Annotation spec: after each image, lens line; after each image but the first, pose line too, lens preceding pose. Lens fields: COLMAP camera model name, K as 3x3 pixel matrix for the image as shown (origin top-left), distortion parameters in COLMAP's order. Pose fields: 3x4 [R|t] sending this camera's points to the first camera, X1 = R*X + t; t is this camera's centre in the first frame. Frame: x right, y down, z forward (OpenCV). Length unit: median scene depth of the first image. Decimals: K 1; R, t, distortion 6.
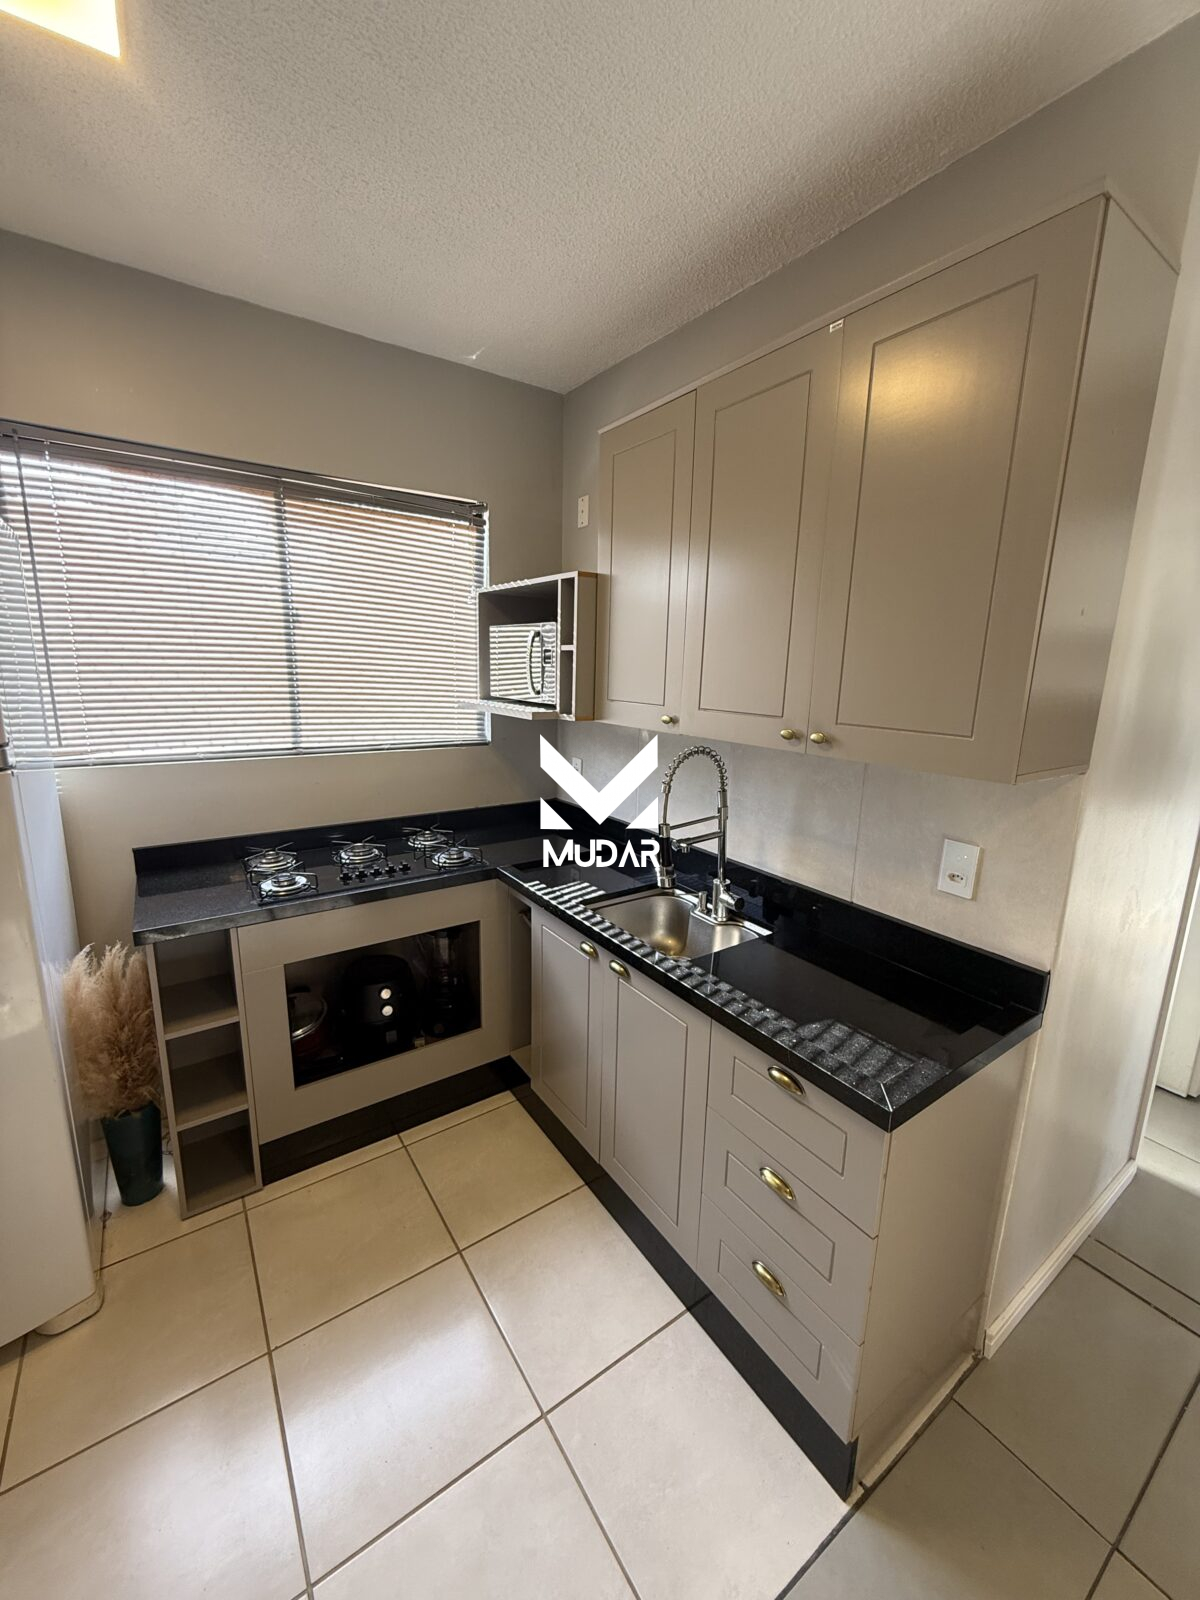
lens RADIAL K [[639.3, 0, 603.5], [0, 639.3, 795.1], [0, 0, 1]] dist [-0.001653, 0.000605]
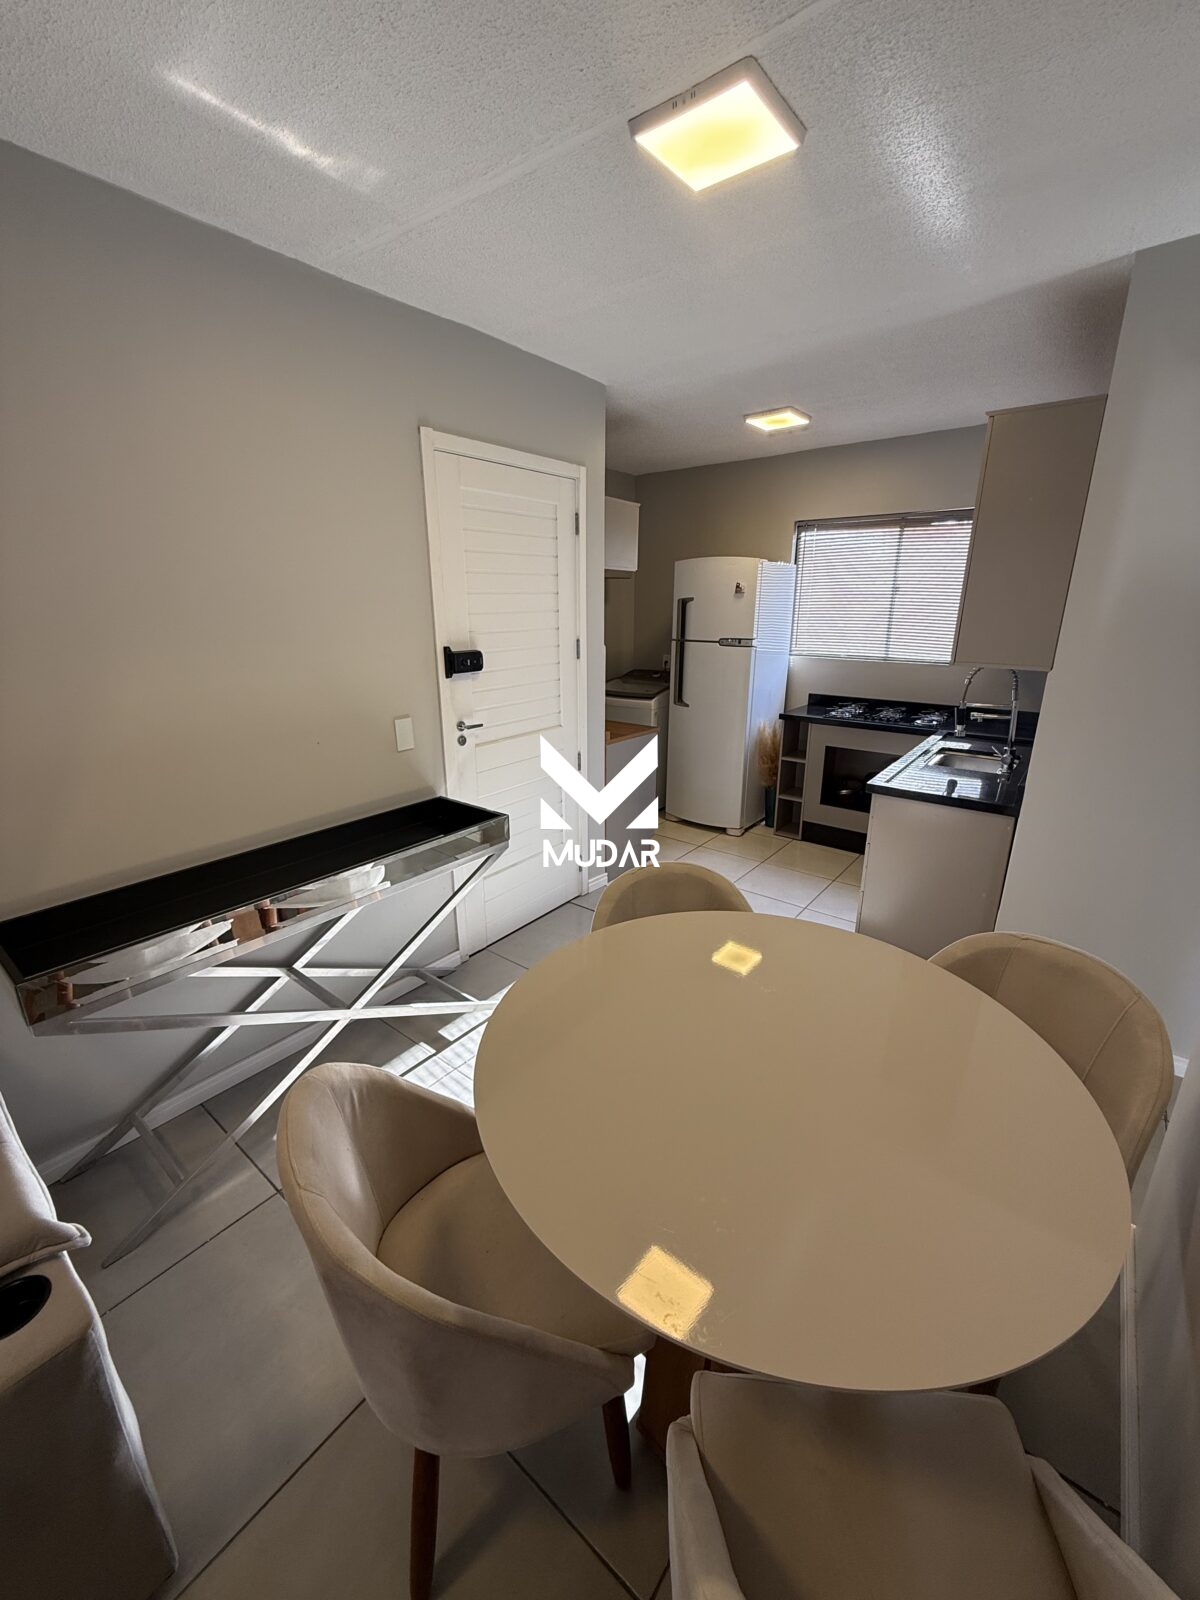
lens RADIAL K [[639.3, 0, 597.5], [0, 639.3, 793.3], [0, 0, 1]] dist [-0.001653, 0.000605]
pose [[0.291320, 0.253439, -0.922443, 1.385637], [-0.185251, 0.960960, 0.205517, 0.104577], [0.938517, 0.111012, 0.326897, -0.492996]]
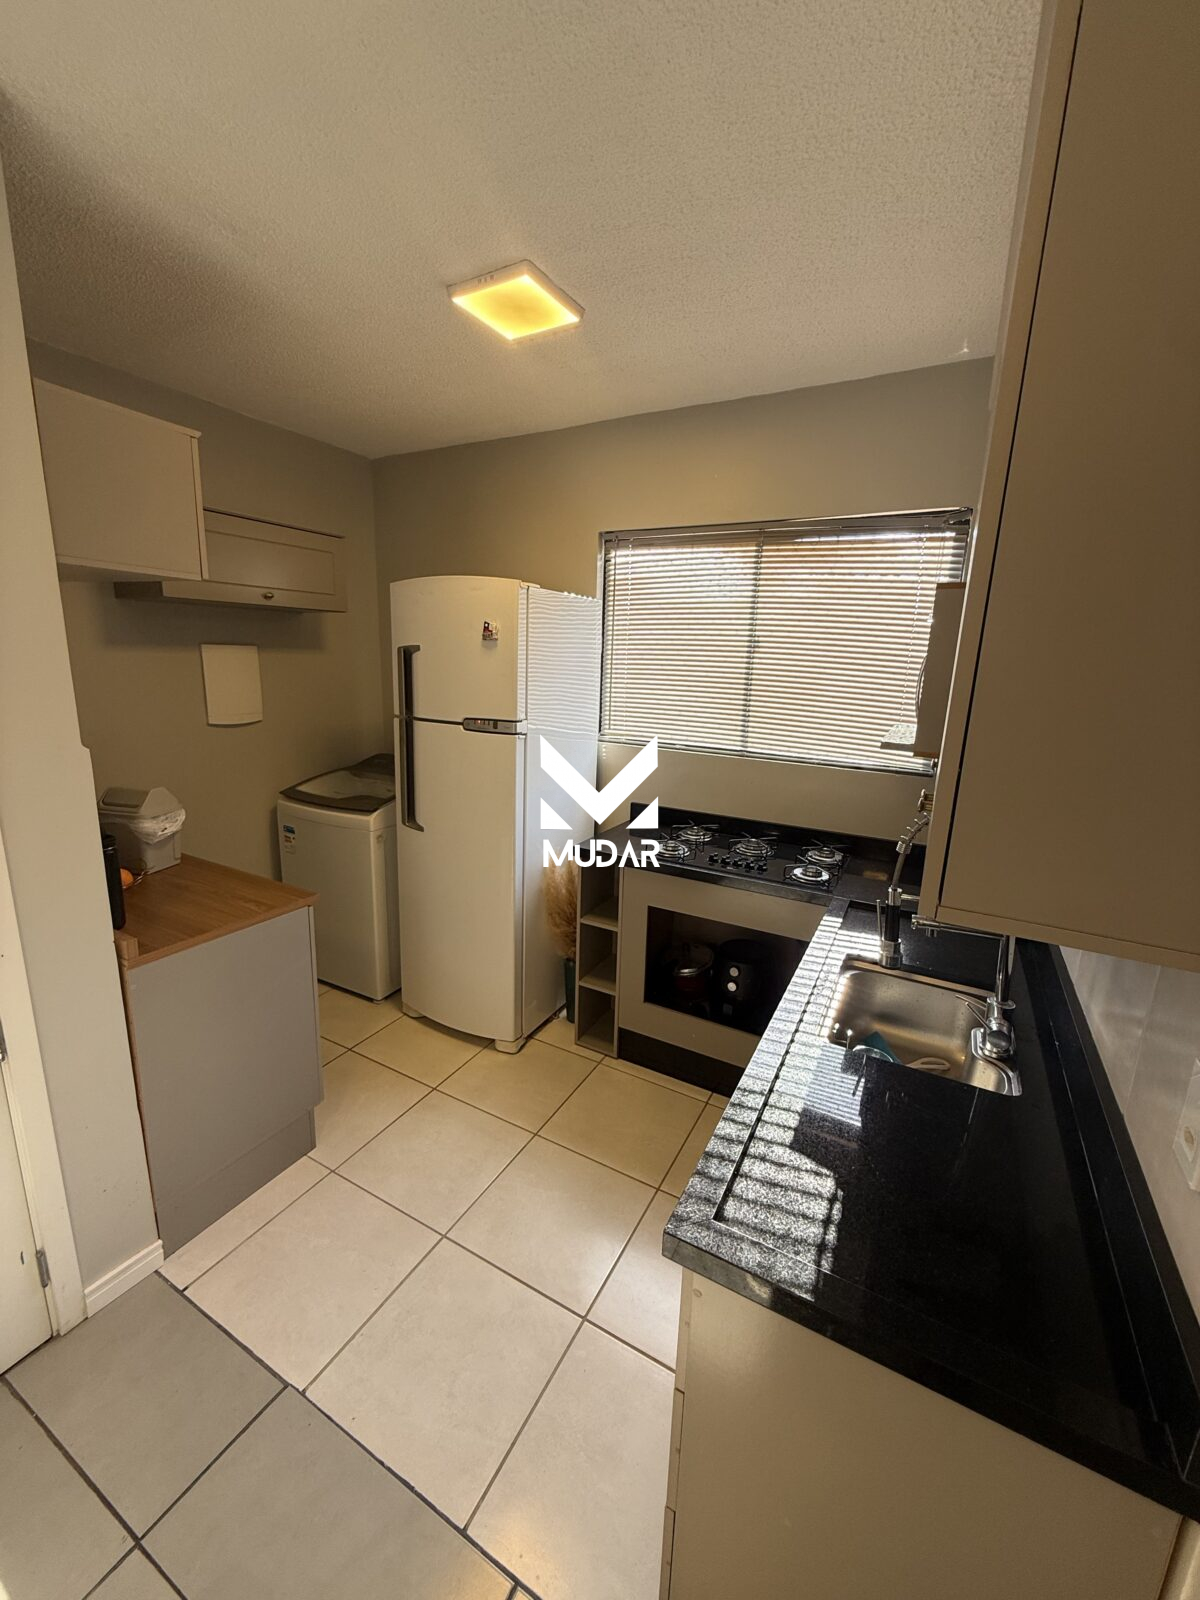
lens RADIAL K [[639.3, 0, 600.6], [0, 639.3, 794.2], [0, 0, 1]] dist [-0.001653, 0.000605]
pose [[0.451593, 0.181004, -0.873671, 0.556355], [-0.201721, 0.974564, 0.097638, -0.068364], [0.869121, 0.132145, 0.476619, 0.240260]]
